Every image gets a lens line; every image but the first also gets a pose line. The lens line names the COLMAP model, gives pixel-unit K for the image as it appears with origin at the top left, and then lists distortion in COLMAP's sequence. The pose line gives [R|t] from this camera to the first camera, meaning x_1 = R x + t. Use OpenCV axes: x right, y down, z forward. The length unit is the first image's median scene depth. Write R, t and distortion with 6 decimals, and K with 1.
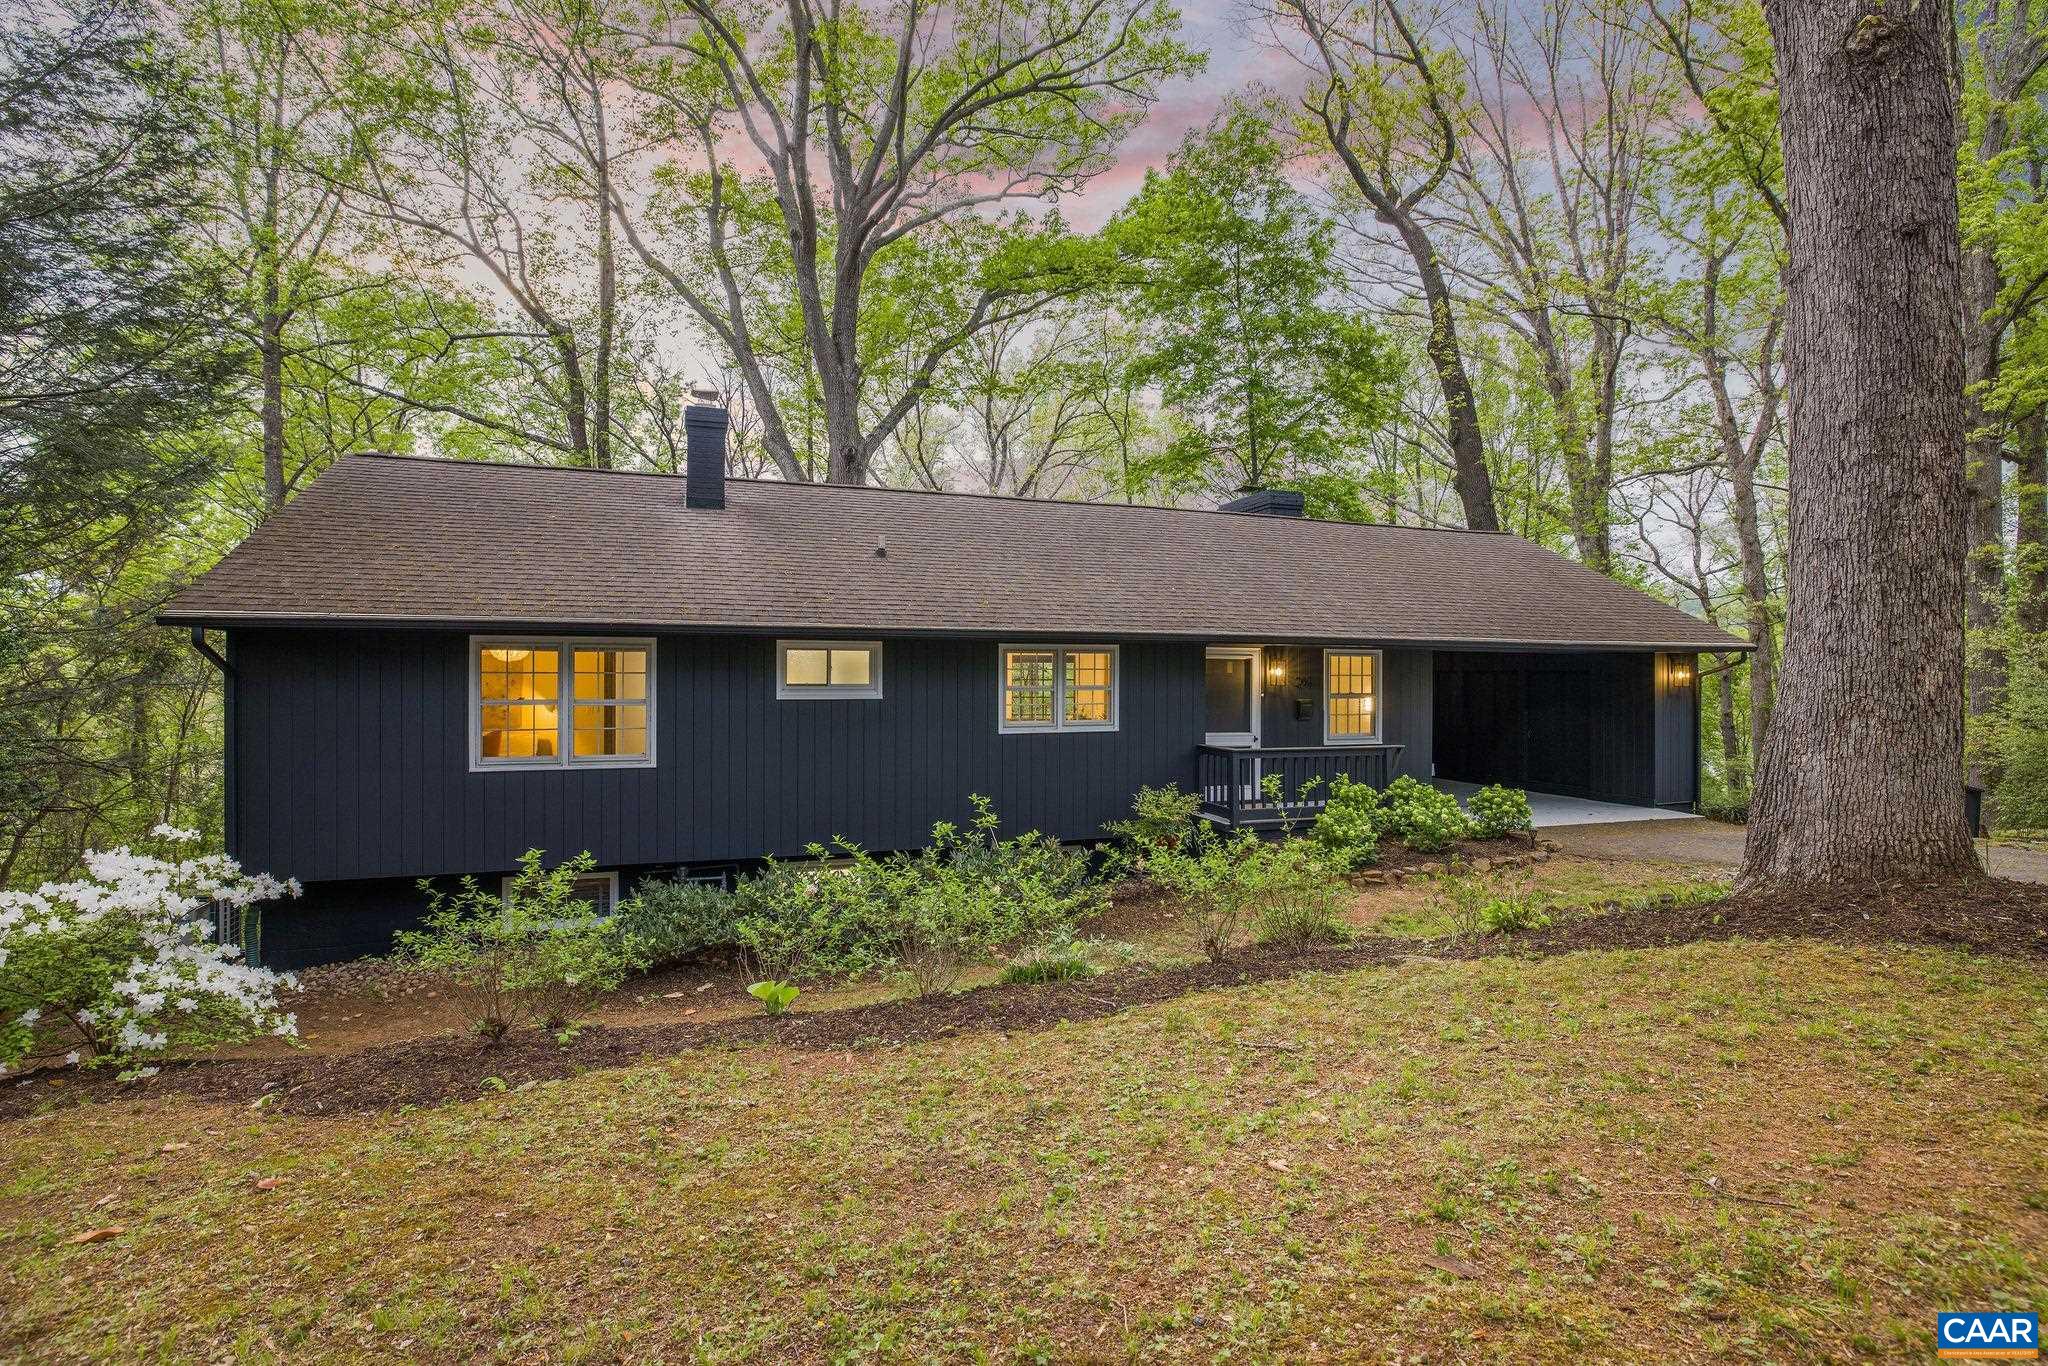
lens RADIAL K [[1002.8, 0, 1037.9], [0, 1002.8, 672.9], [0, 0, 1]] dist [-0.027214, 0.000200]
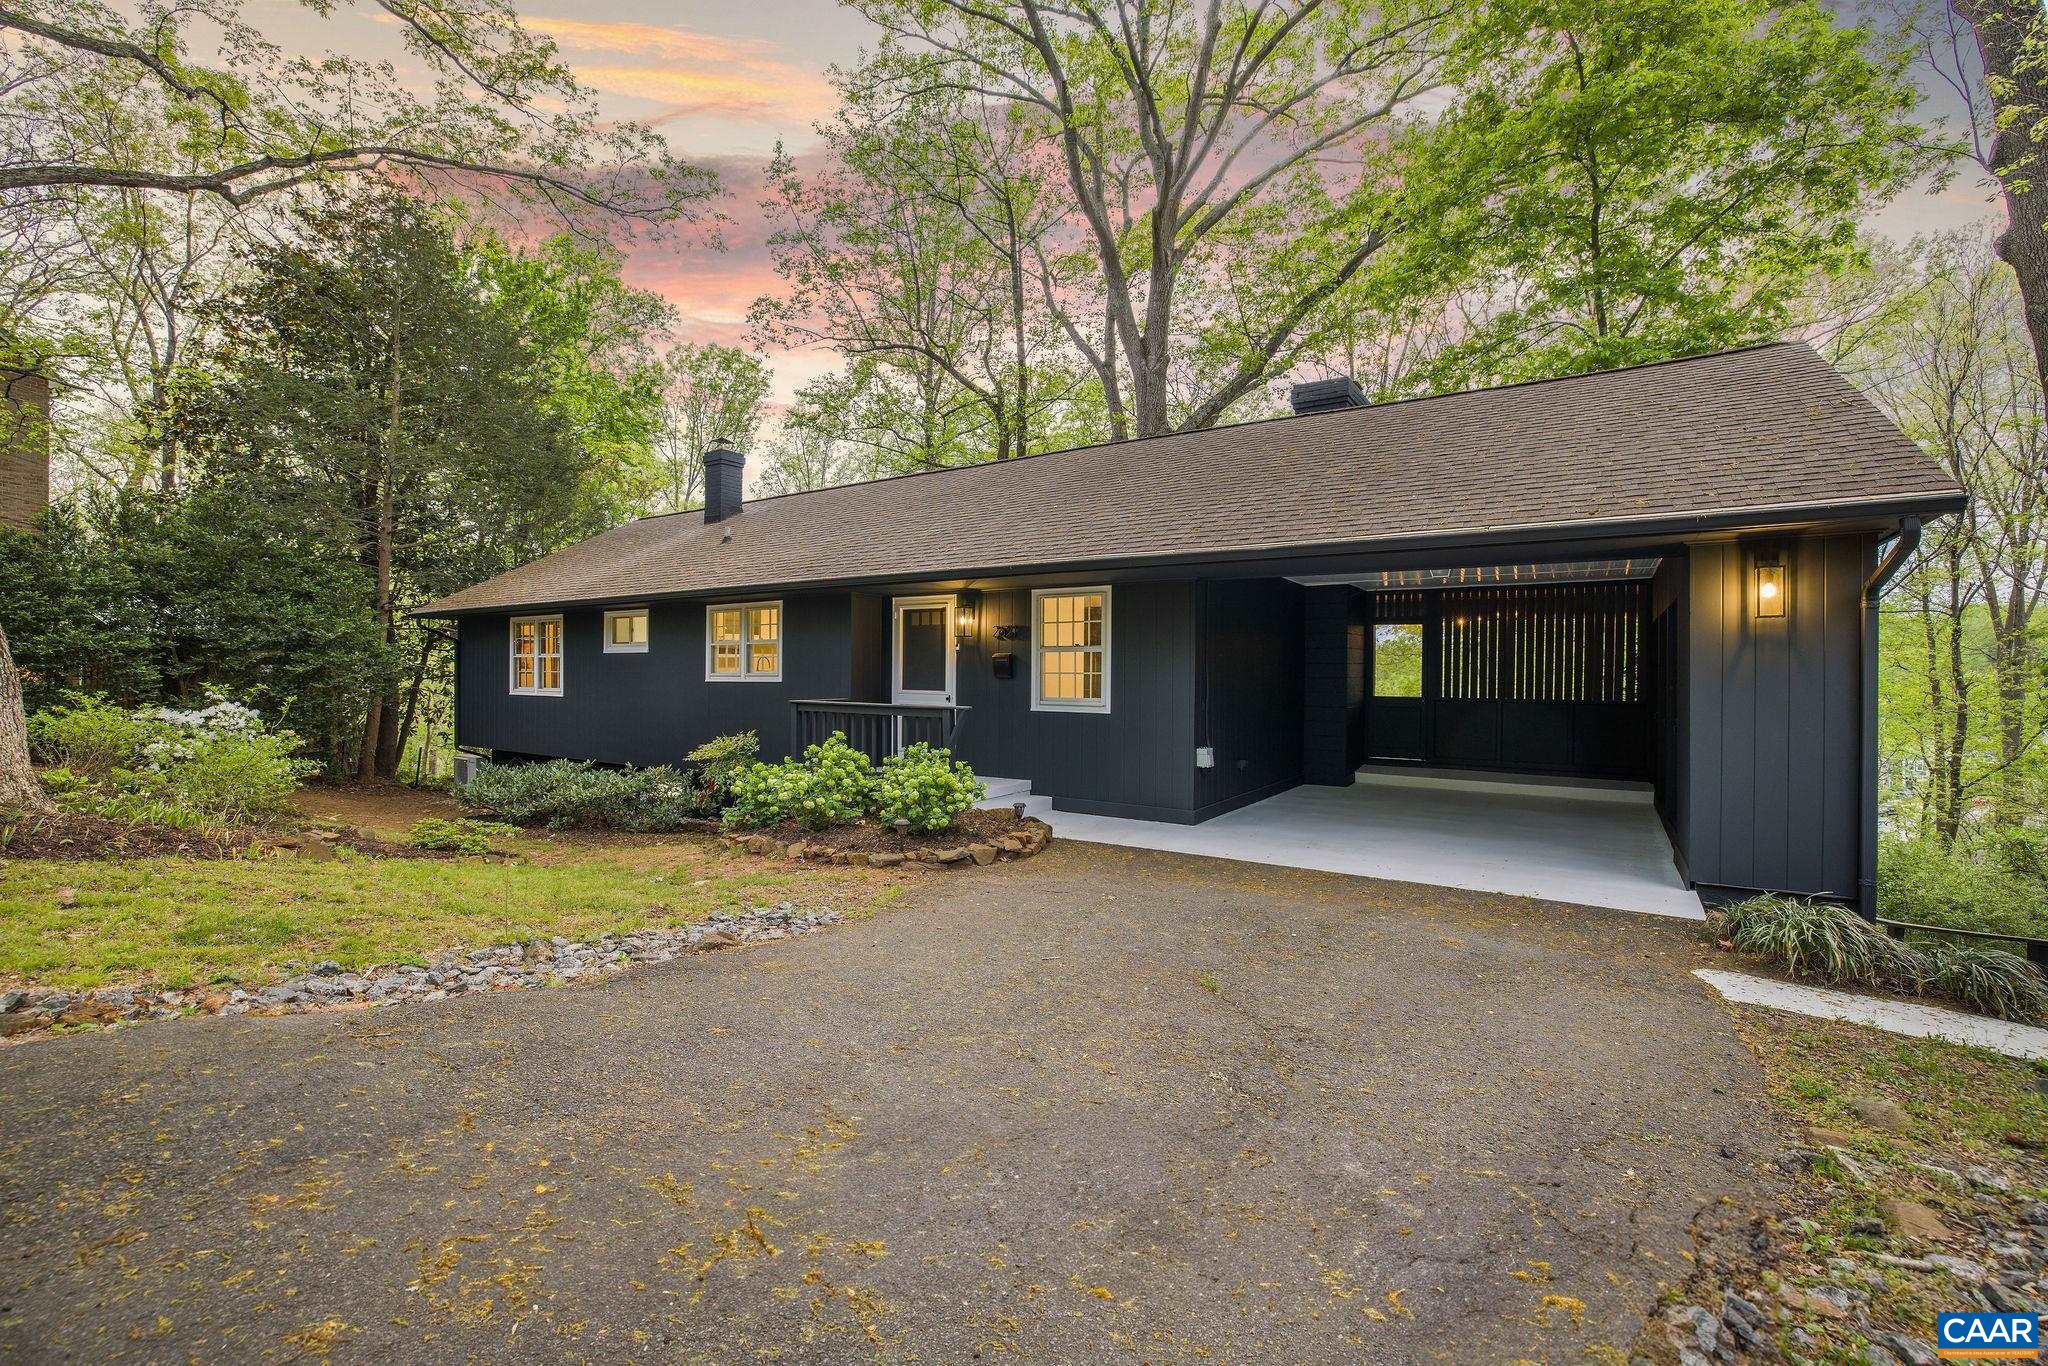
lens RADIAL K [[905.3, 0, 1013.9], [0, 905.3, 677.0], [0, 0, 1]] dist [-0.024690, 0.000311]
pose [[0.563418, 0.004579, -0.826159, 0.878547], [0.000083, 0.999984, 0.005599, 0.041444], [0.826172, -0.003223, 0.563409, 0.587133]]
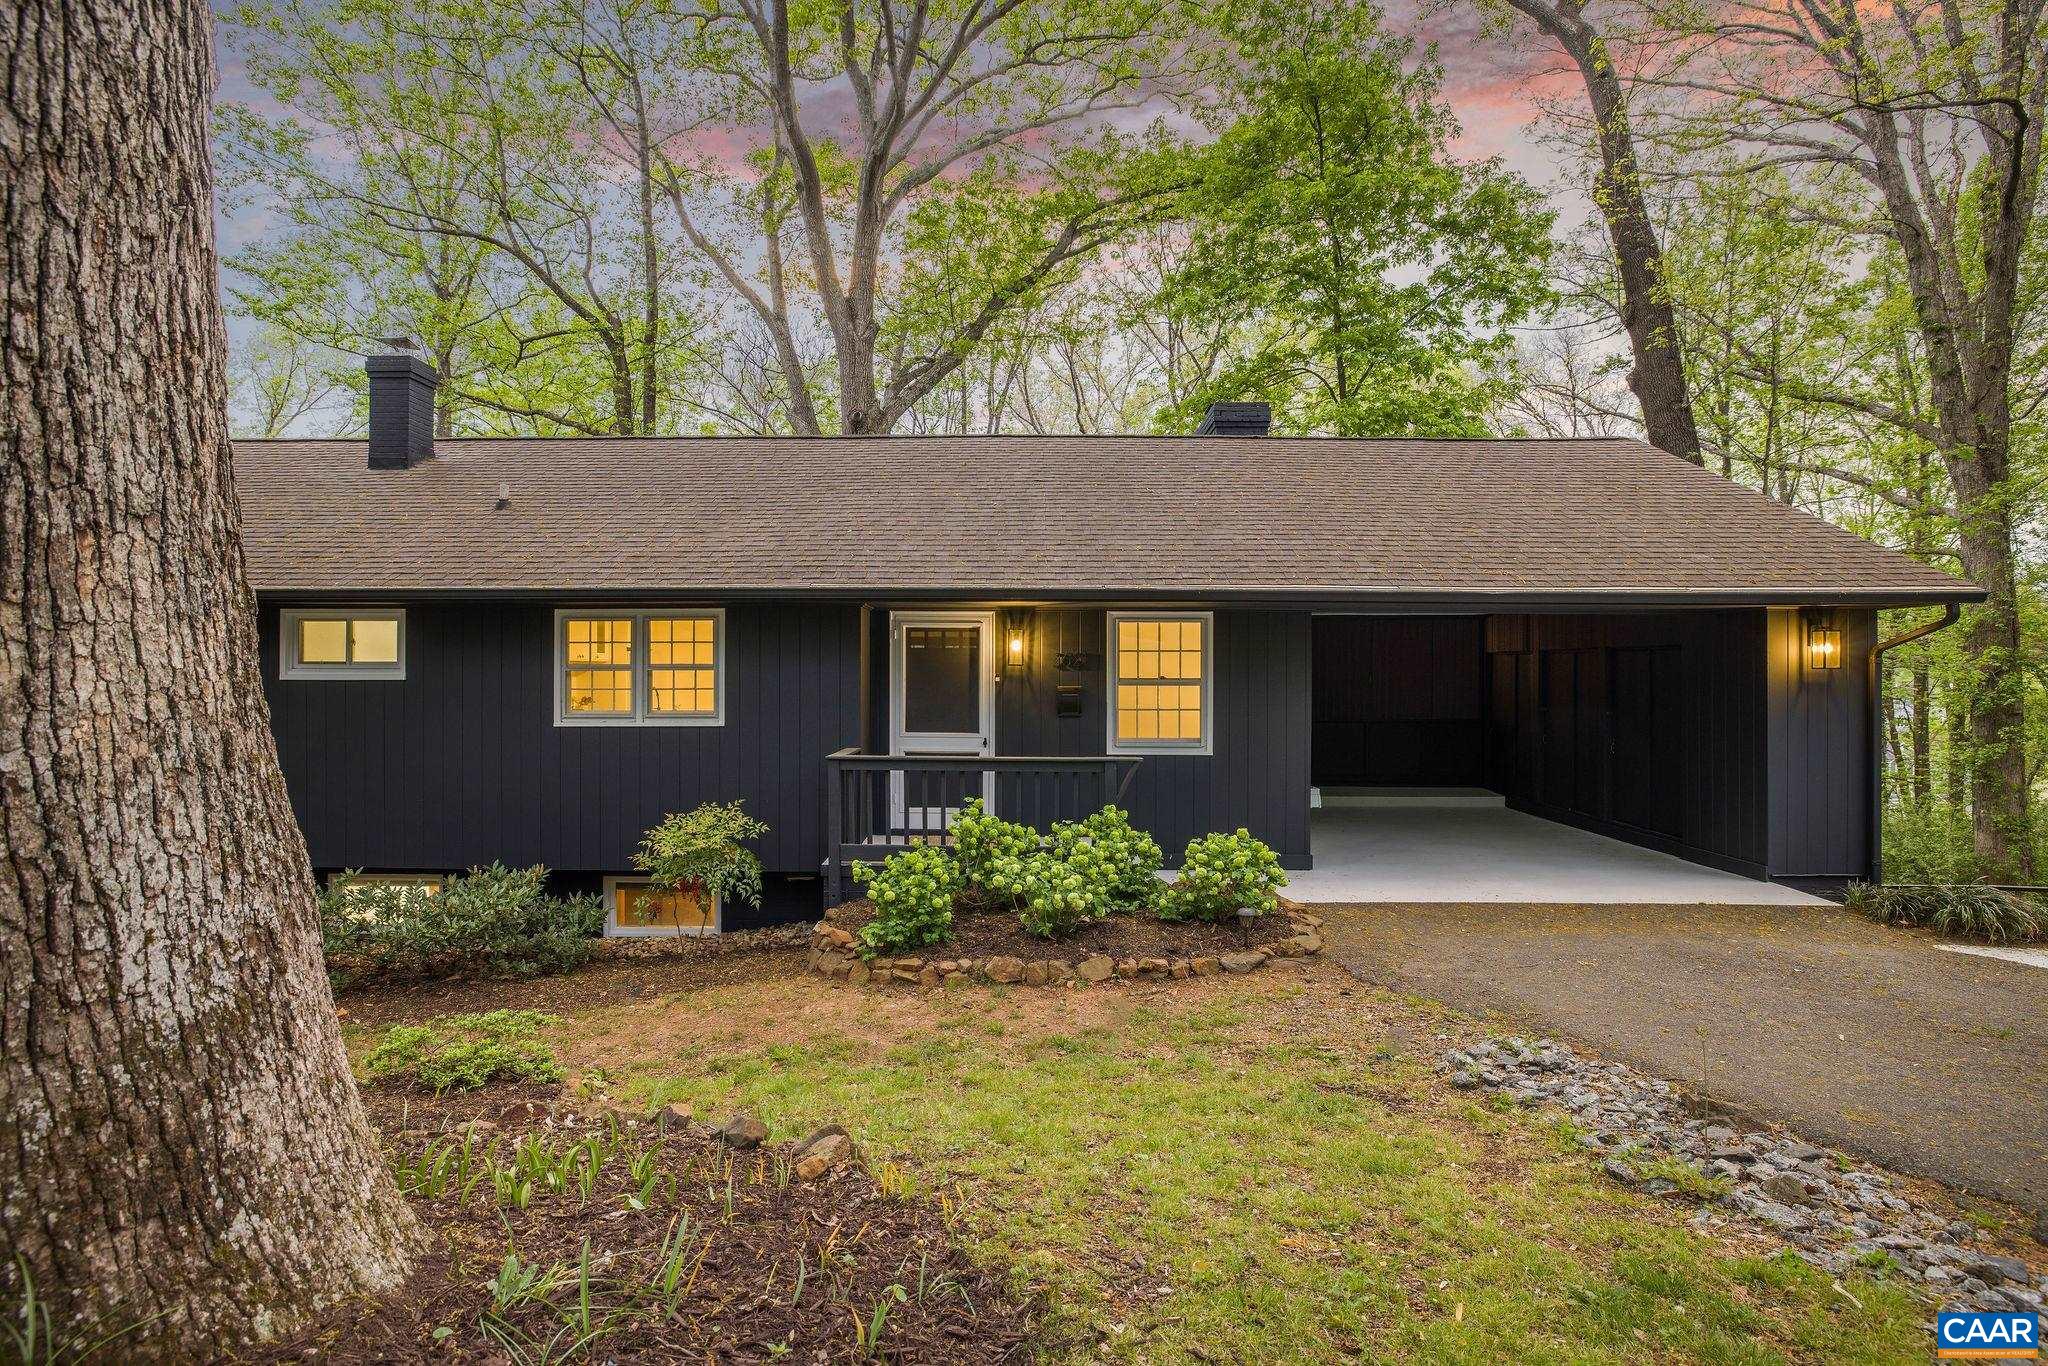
lens RADIAL K [[1002.8, 0, 1037.9], [0, 1002.8, 672.9], [0, 0, 1]] dist [-0.027214, 0.000200]
pose [[0.928440, 0.000184, -0.371482, 0.496500], [0.001481, 0.999990, 0.004197, 0.014224], [0.371479, -0.004447, 0.928431, 0.359247]]
